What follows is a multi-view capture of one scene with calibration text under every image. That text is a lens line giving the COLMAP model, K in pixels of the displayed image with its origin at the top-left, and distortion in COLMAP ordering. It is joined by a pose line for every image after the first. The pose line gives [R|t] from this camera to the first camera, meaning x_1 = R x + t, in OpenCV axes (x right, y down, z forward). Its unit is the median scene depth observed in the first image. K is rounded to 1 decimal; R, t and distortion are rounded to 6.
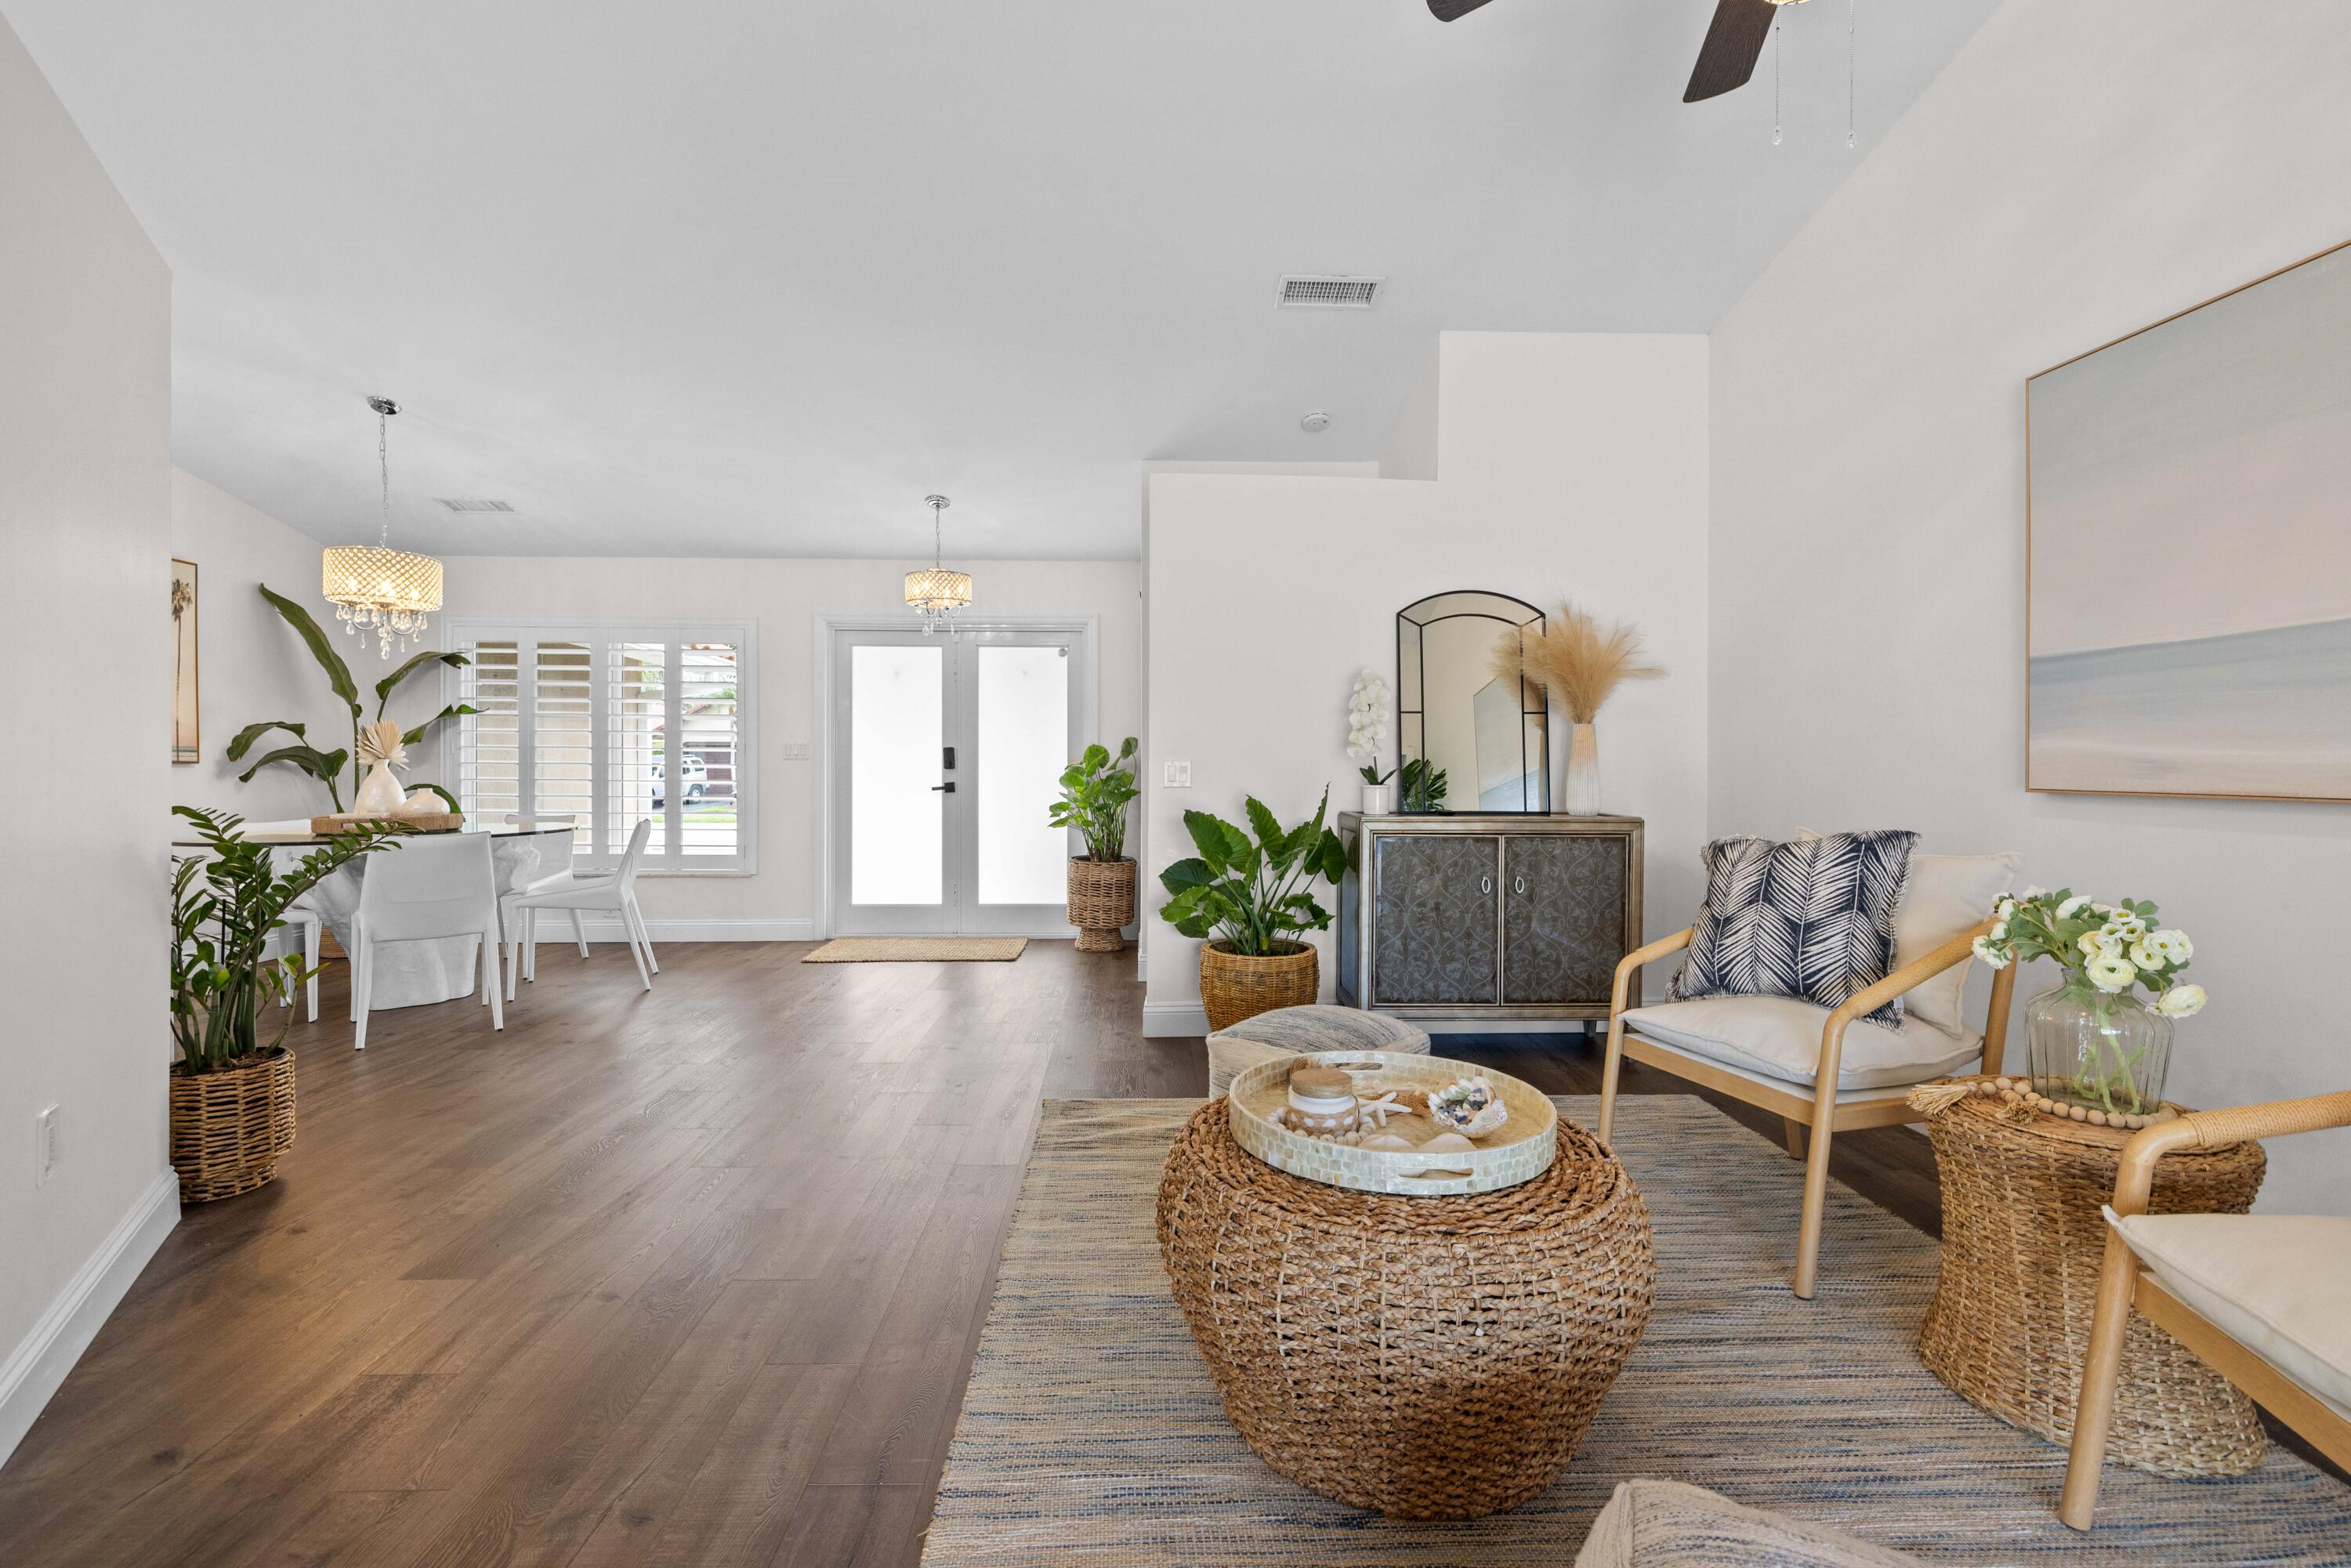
lens RADIAL K [[1004.0, 0, 1168.3], [0, 1004.0, 772.2], [0, 0, 1]] dist [0.000294, -0.000050]
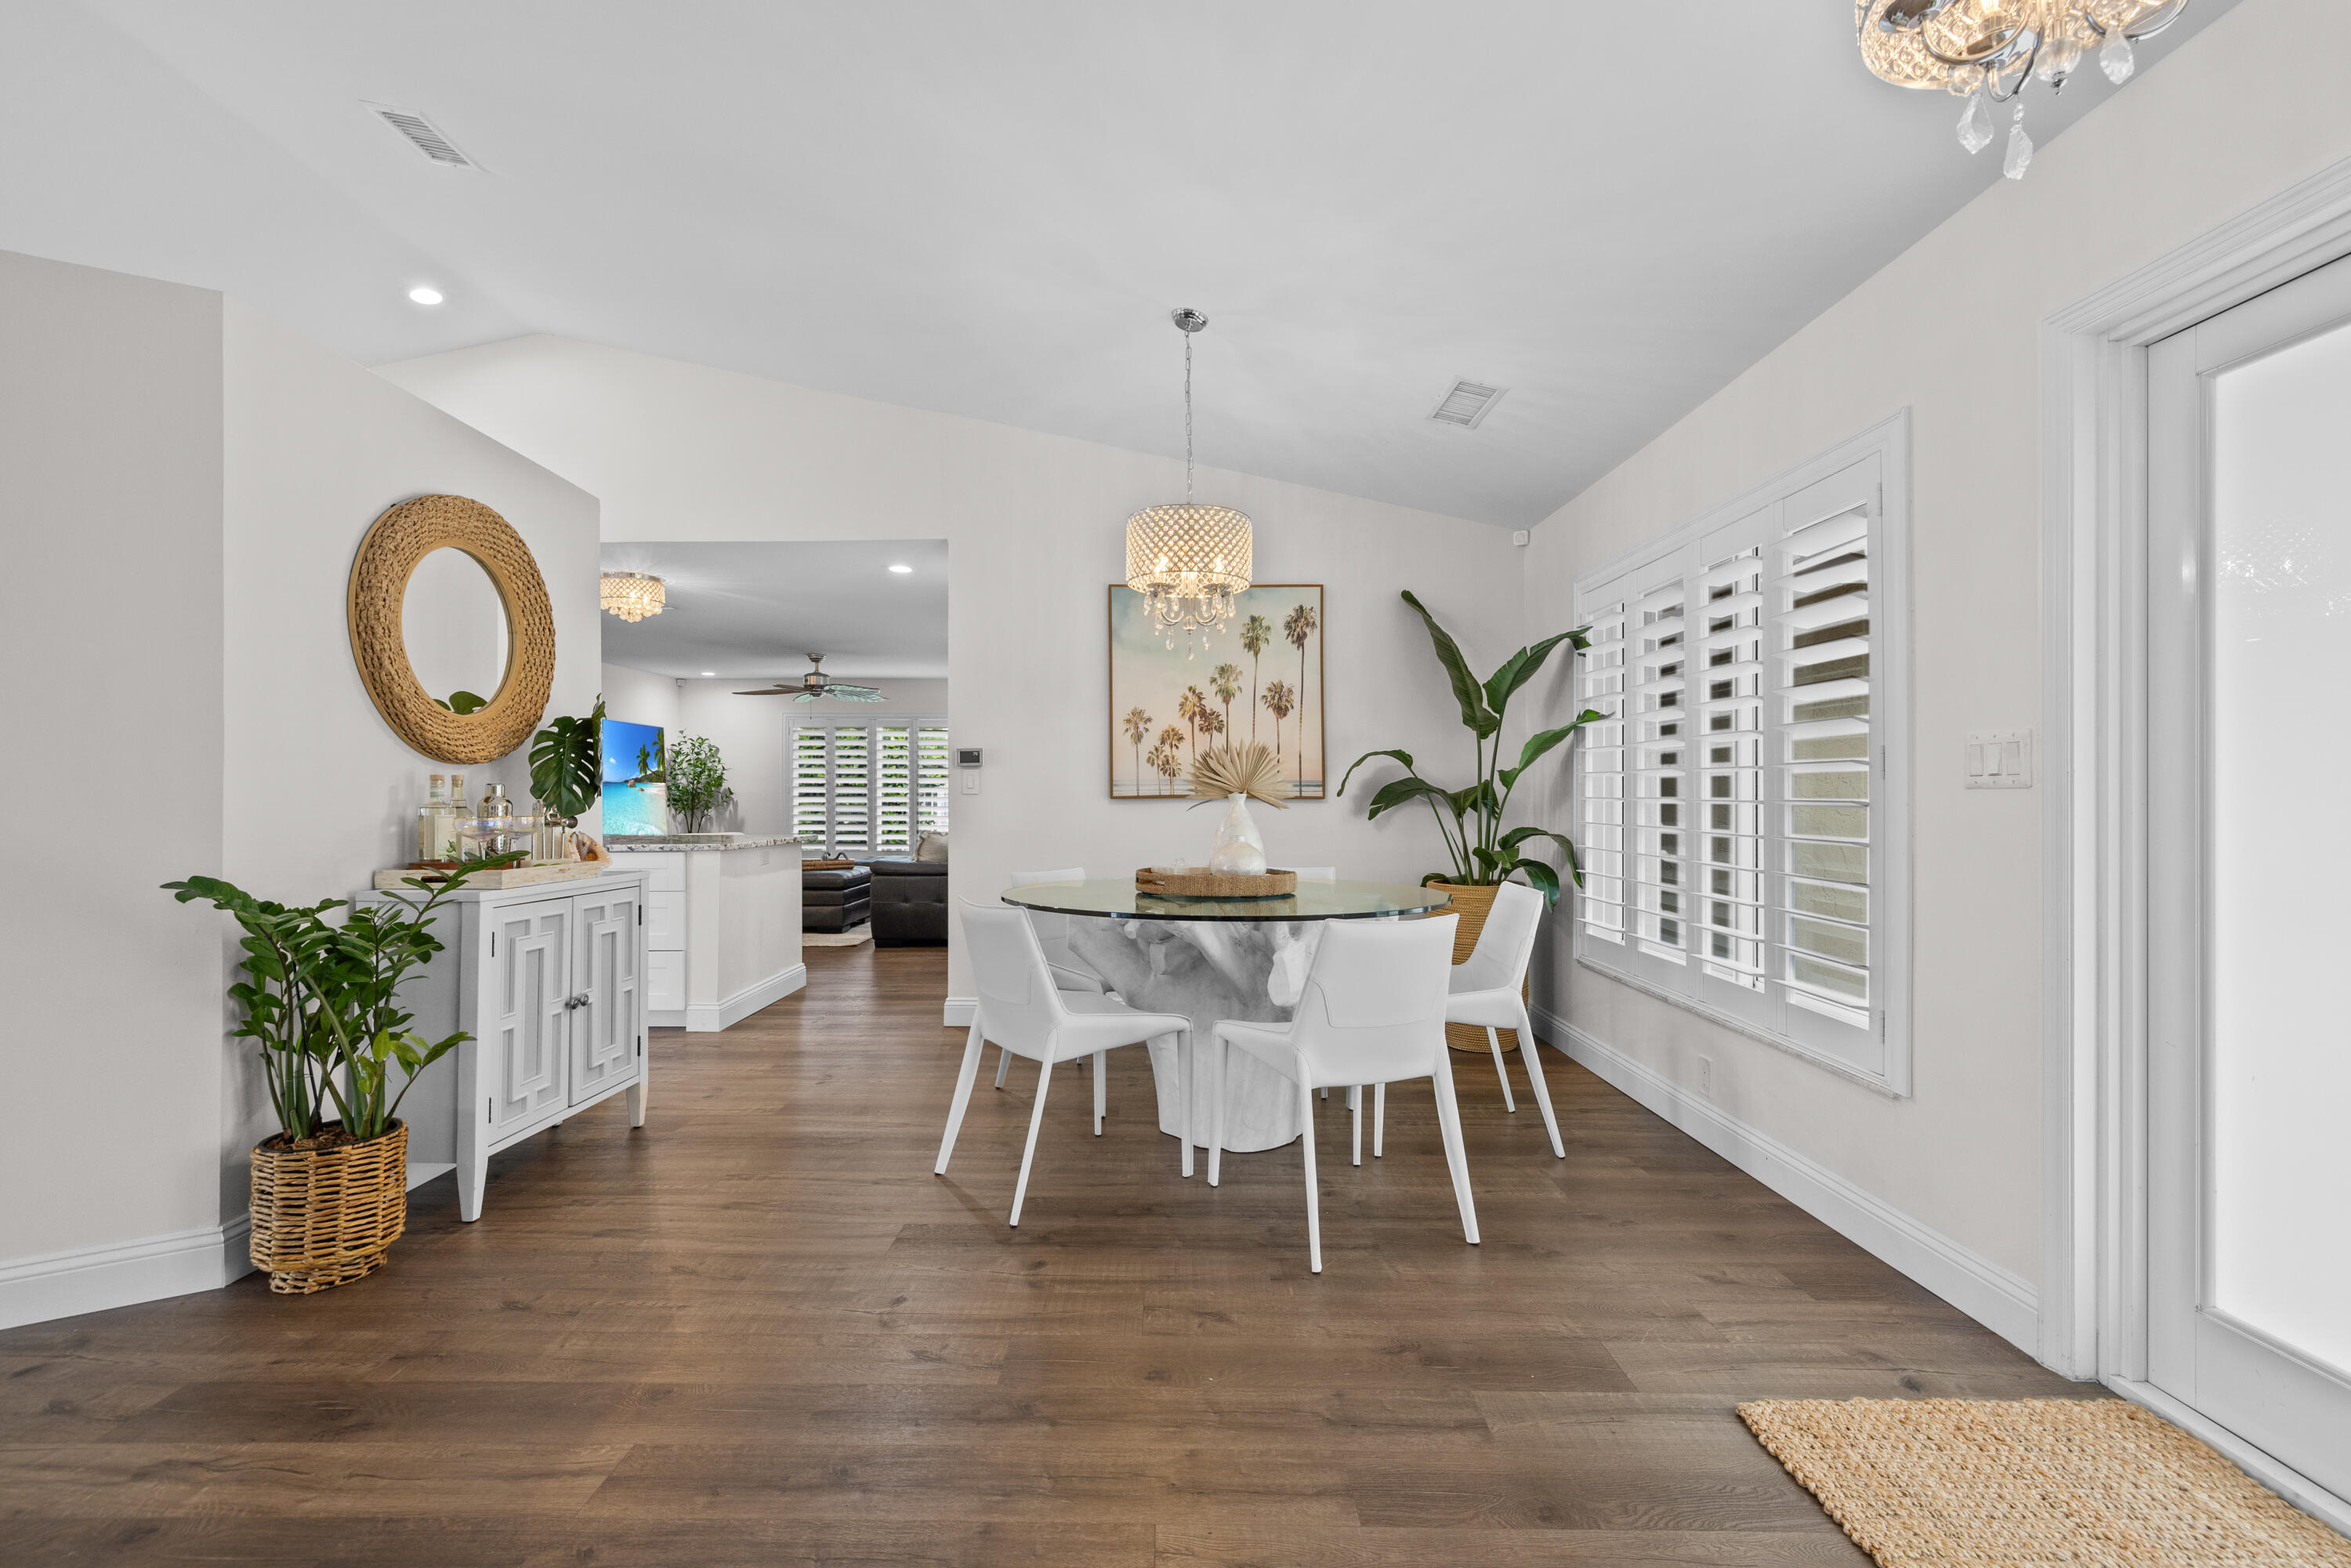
lens RADIAL K [[1004.0, 0, 1169.3], [0, 1004.0, 792.1], [0, 0, 1]] dist [0.000294, -0.000050]
pose [[-0.033380, -0.004042, -0.999435, -0.027393], [-0.005091, 0.999980, -0.003874, -0.008813], [0.999430, 0.004959, -0.033400, 0.755695]]
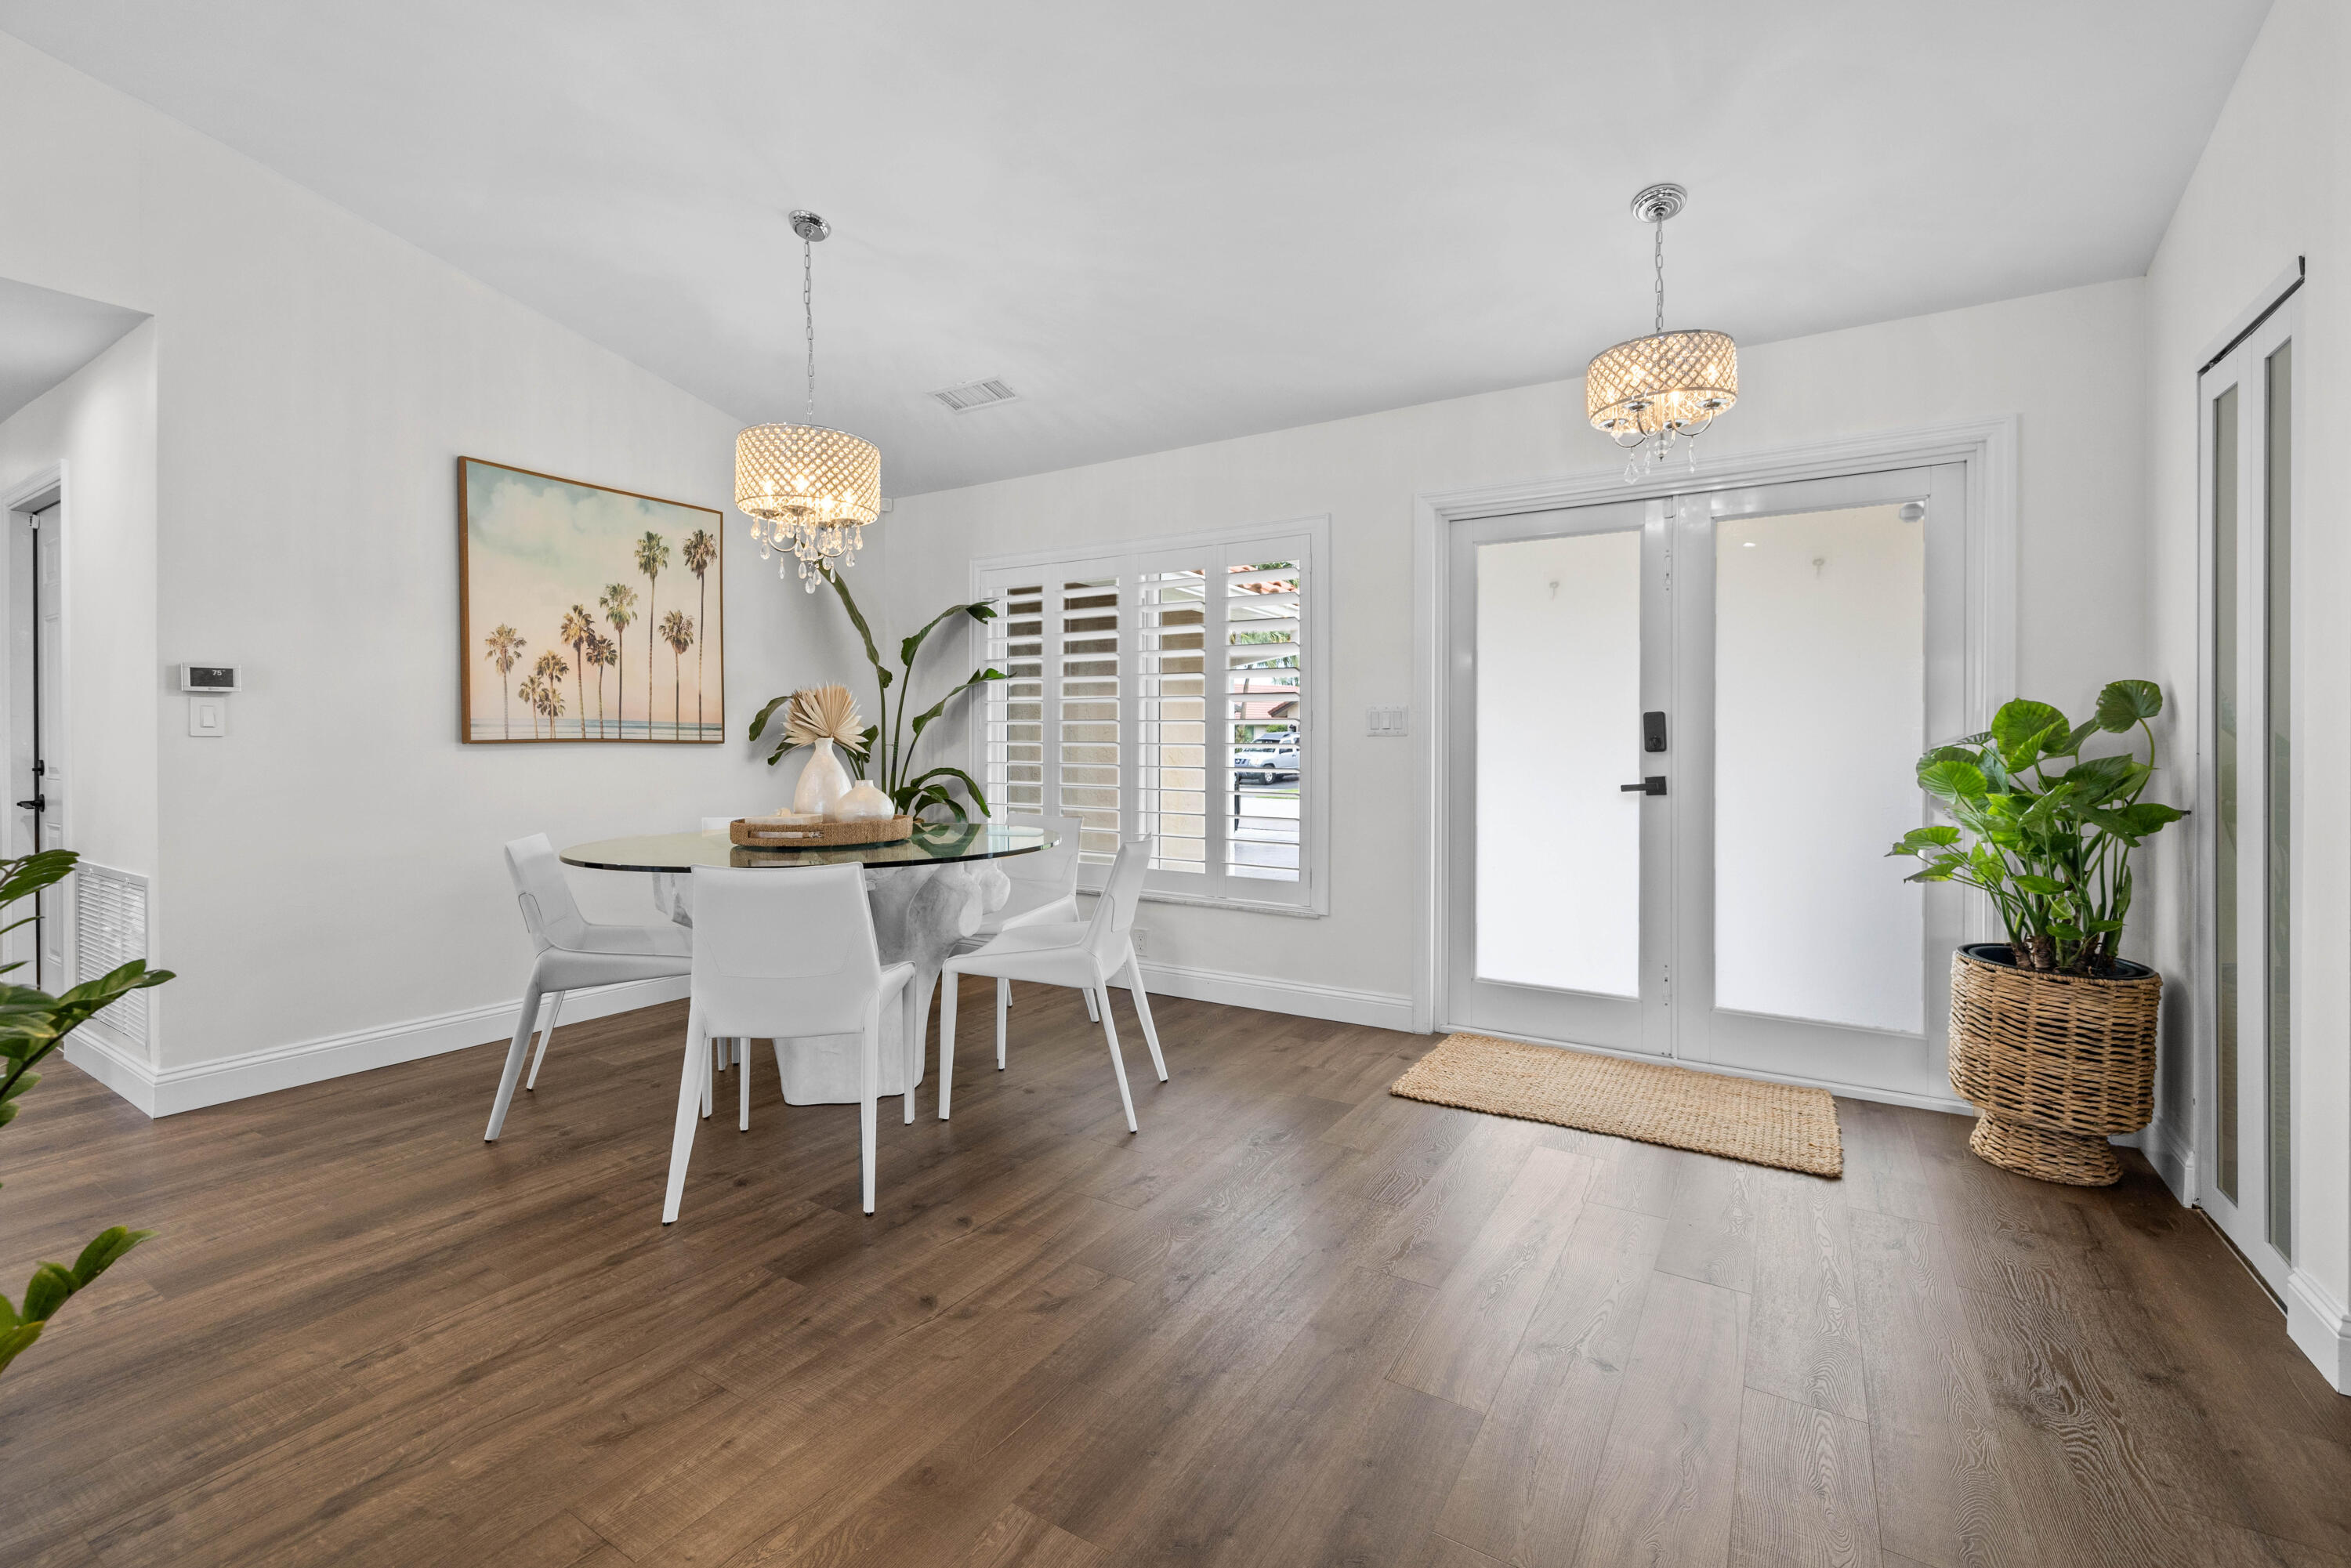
lens RADIAL K [[1004.0, 0, 1180.9], [0, 1004.0, 744.2], [0, 0, 1]] dist [0.000294, -0.000050]
pose [[0.836913, 0.000777, -0.547335, -0.140452], [-0.002618, 0.999993, -0.002584, -0.005613], [0.547330, 0.003596, 0.836909, 0.419909]]
